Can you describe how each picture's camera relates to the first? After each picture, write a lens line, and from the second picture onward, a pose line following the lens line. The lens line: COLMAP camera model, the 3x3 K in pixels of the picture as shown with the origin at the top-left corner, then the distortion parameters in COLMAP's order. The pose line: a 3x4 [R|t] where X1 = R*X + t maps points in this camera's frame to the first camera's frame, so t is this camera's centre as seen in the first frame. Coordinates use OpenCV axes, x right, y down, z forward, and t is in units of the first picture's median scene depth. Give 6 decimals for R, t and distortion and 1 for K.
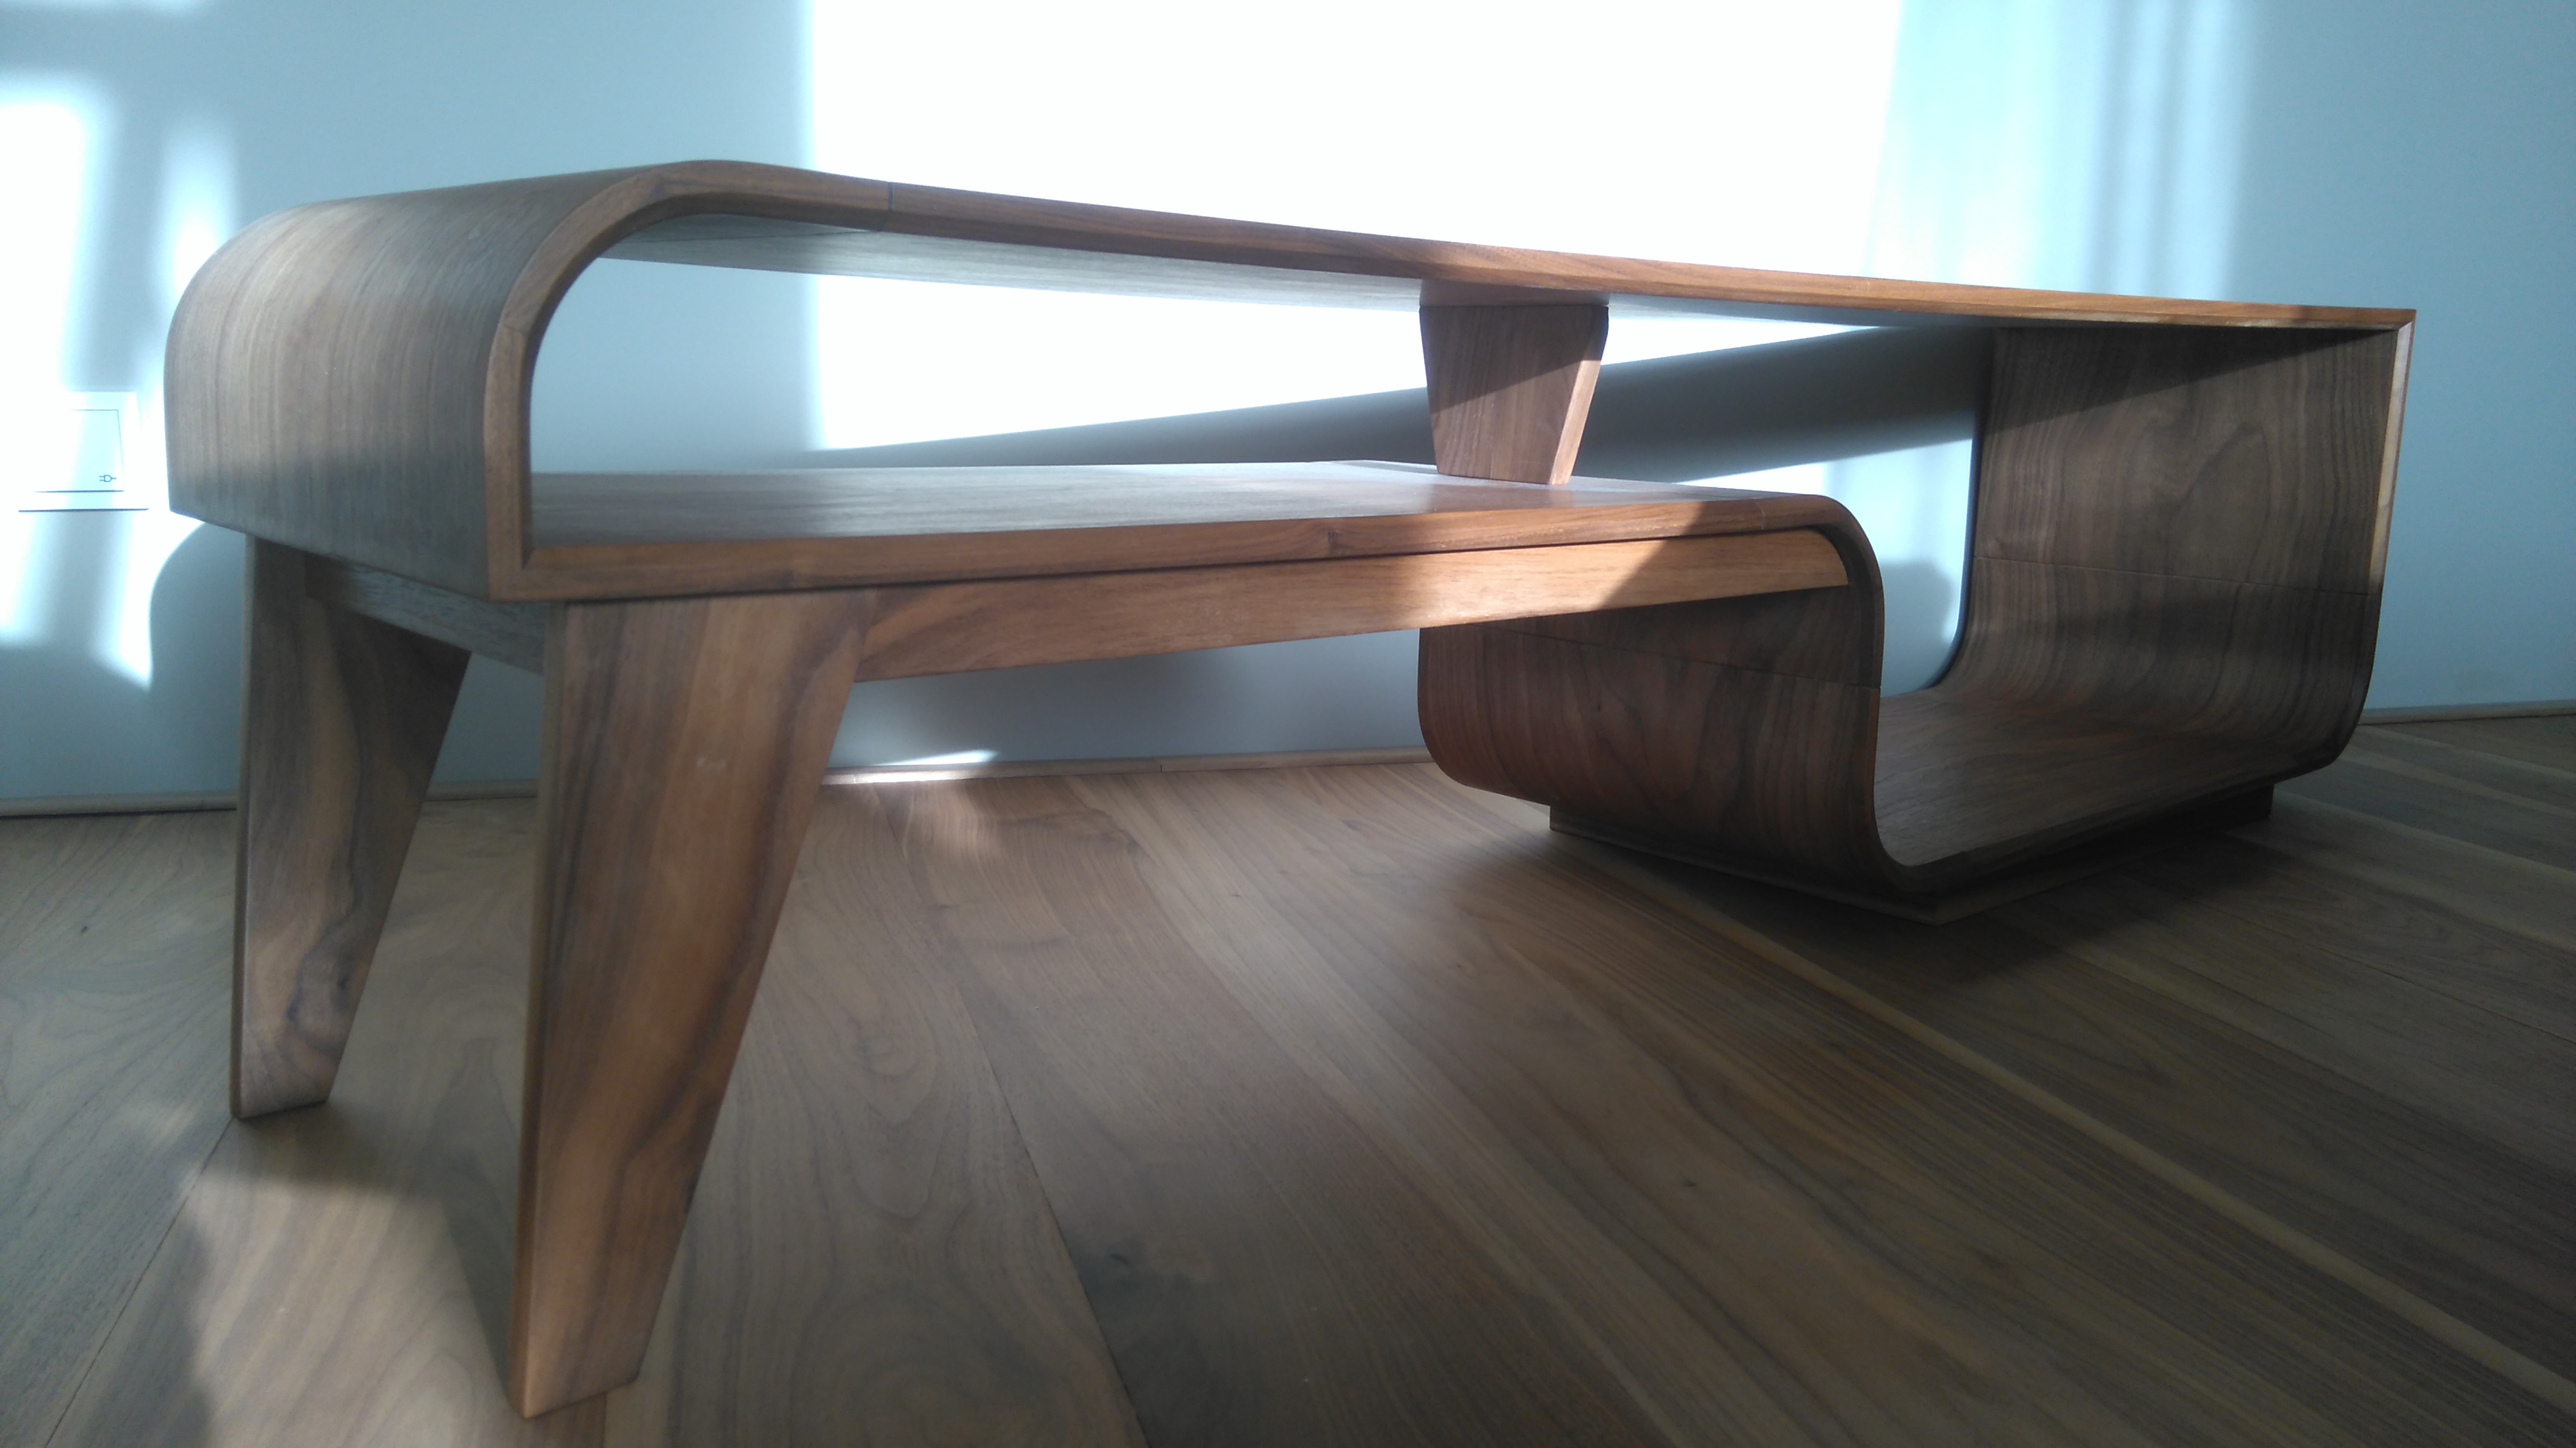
lens RADIAL K [[2014.4, 0, 1288.0], [0, 2014.4, 724.0], [0, 0, 1]] dist [0.123638, -0.246058]
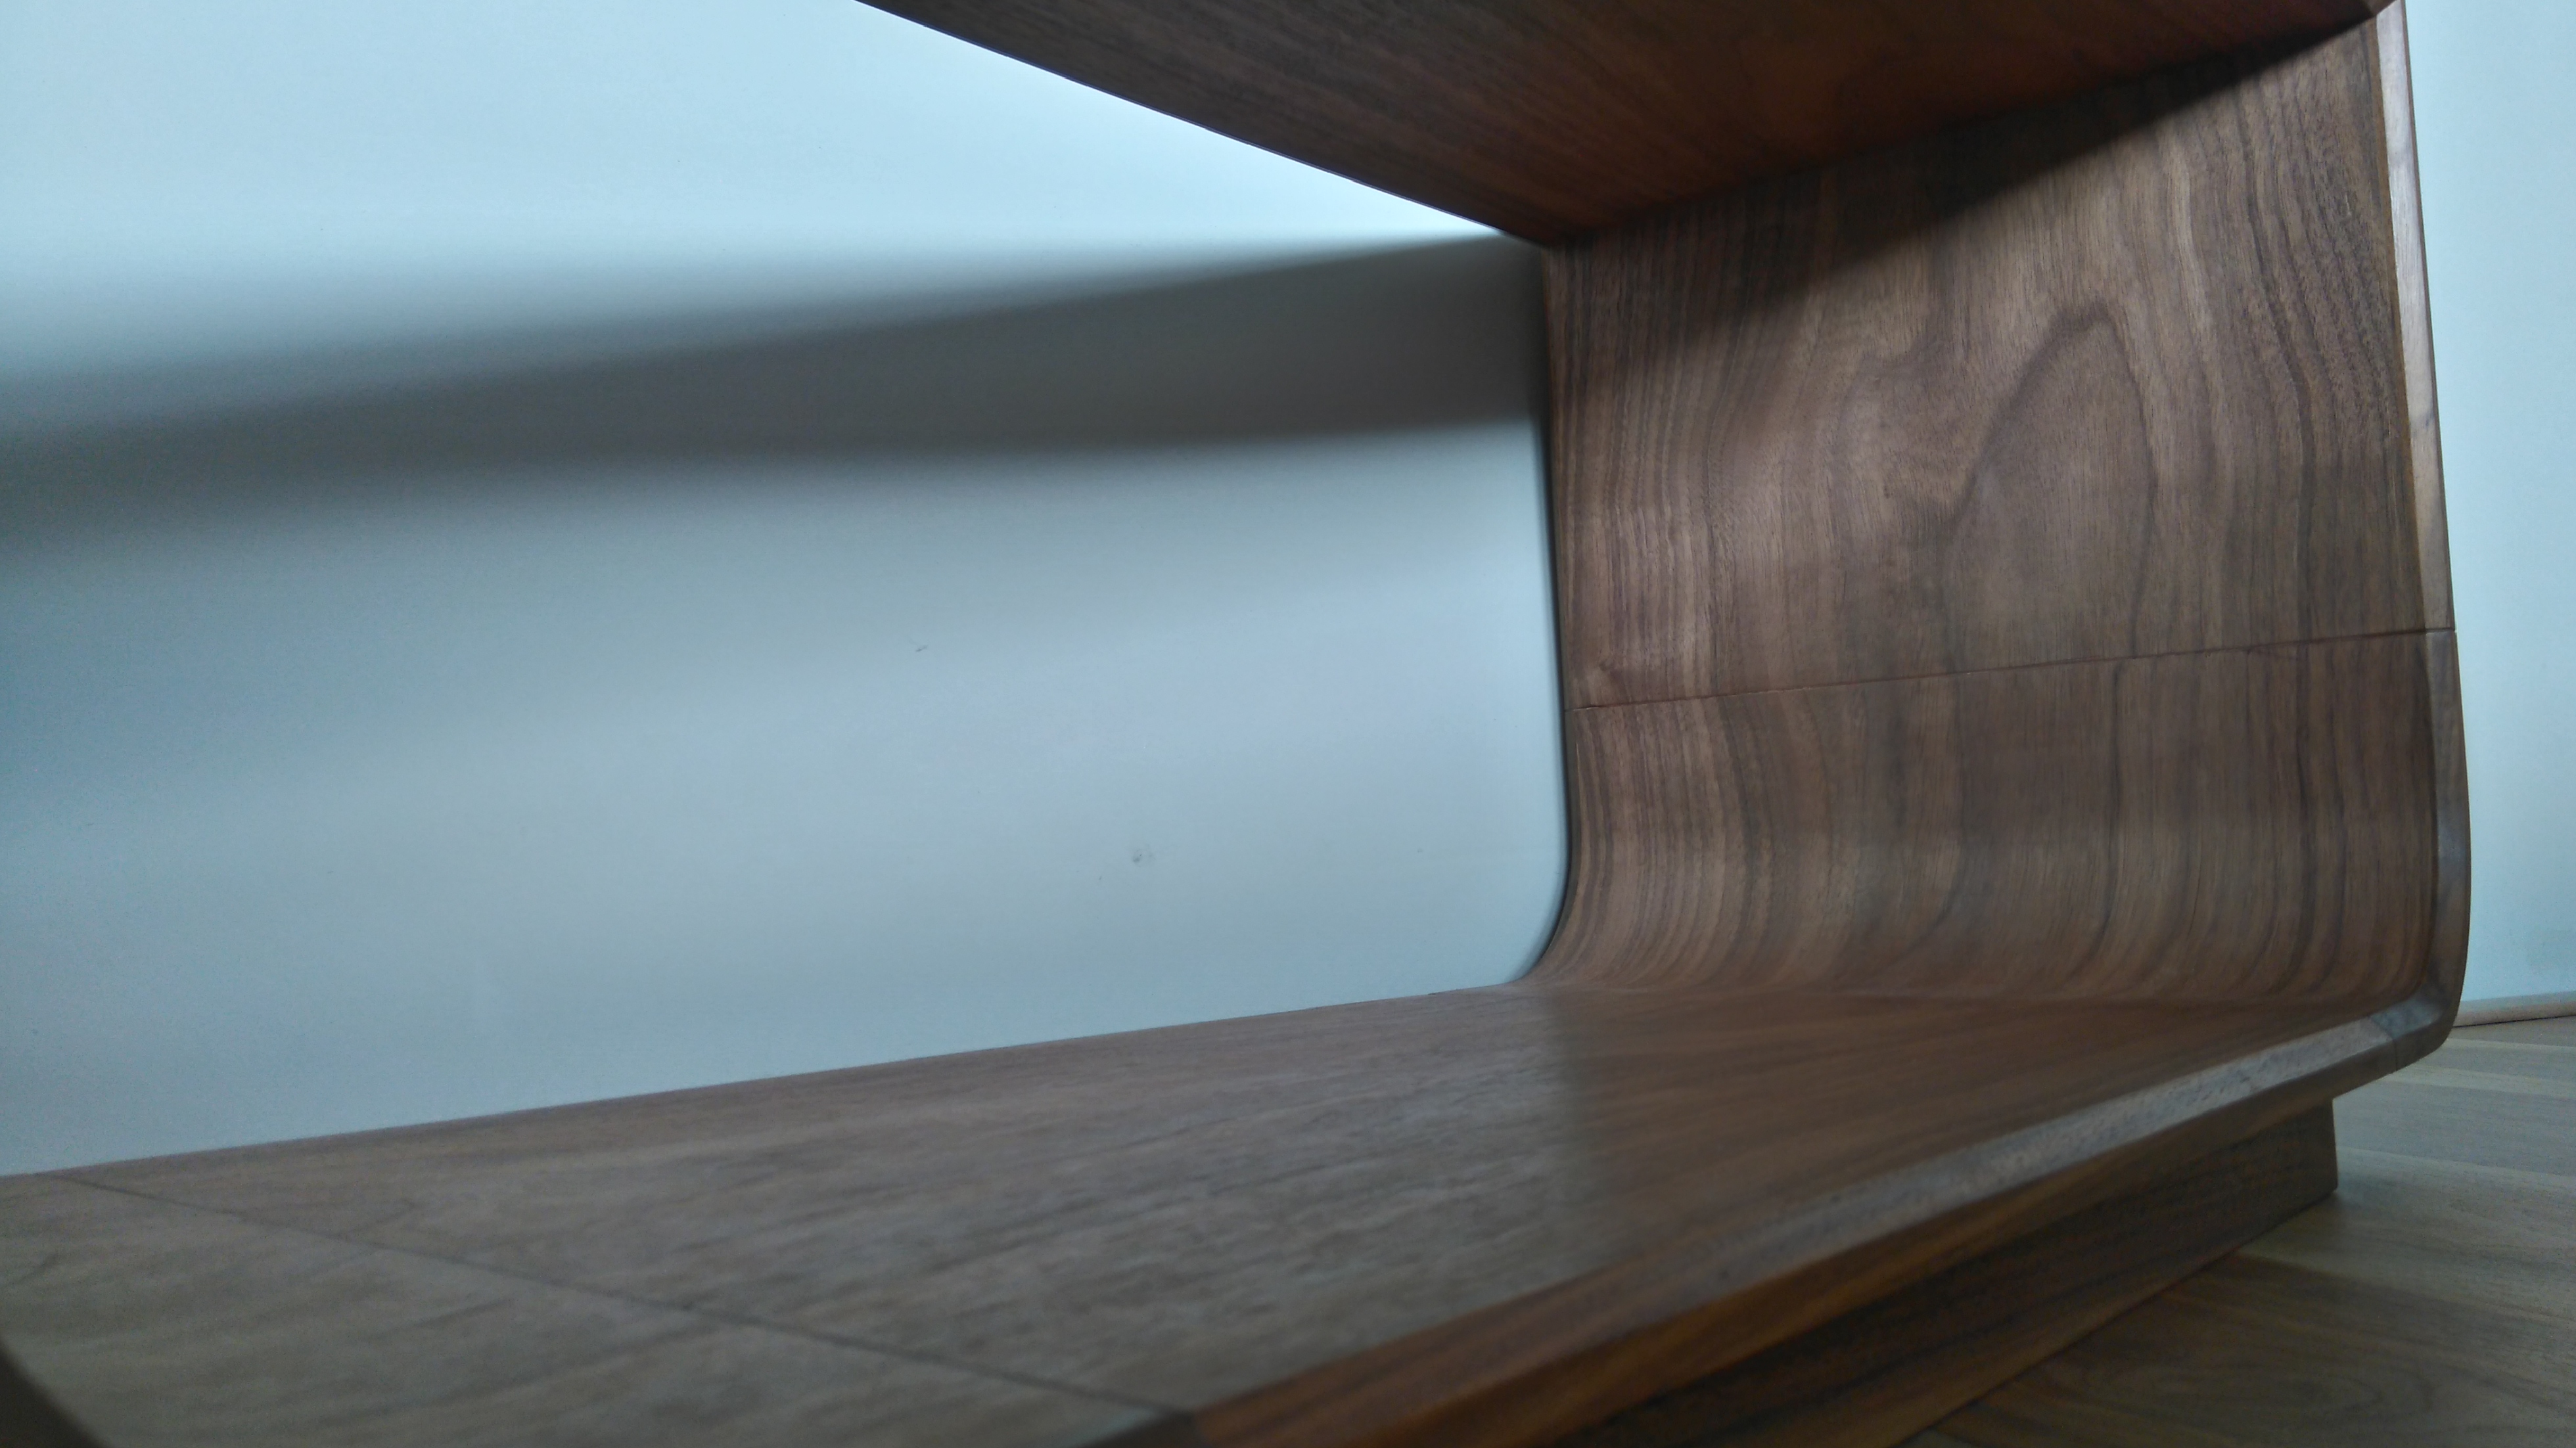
lens RADIAL K [[2014.4, 0, 1288.0], [0, 2014.4, 724.0], [0, 0, 1]] dist [0.123638, -0.246058]
pose [[0.993920, -0.063571, 0.089894, 0.248188], [0.083354, 0.967895, -0.237132, 0.031409], [-0.071934, 0.243184, 0.967309, 0.590642]]
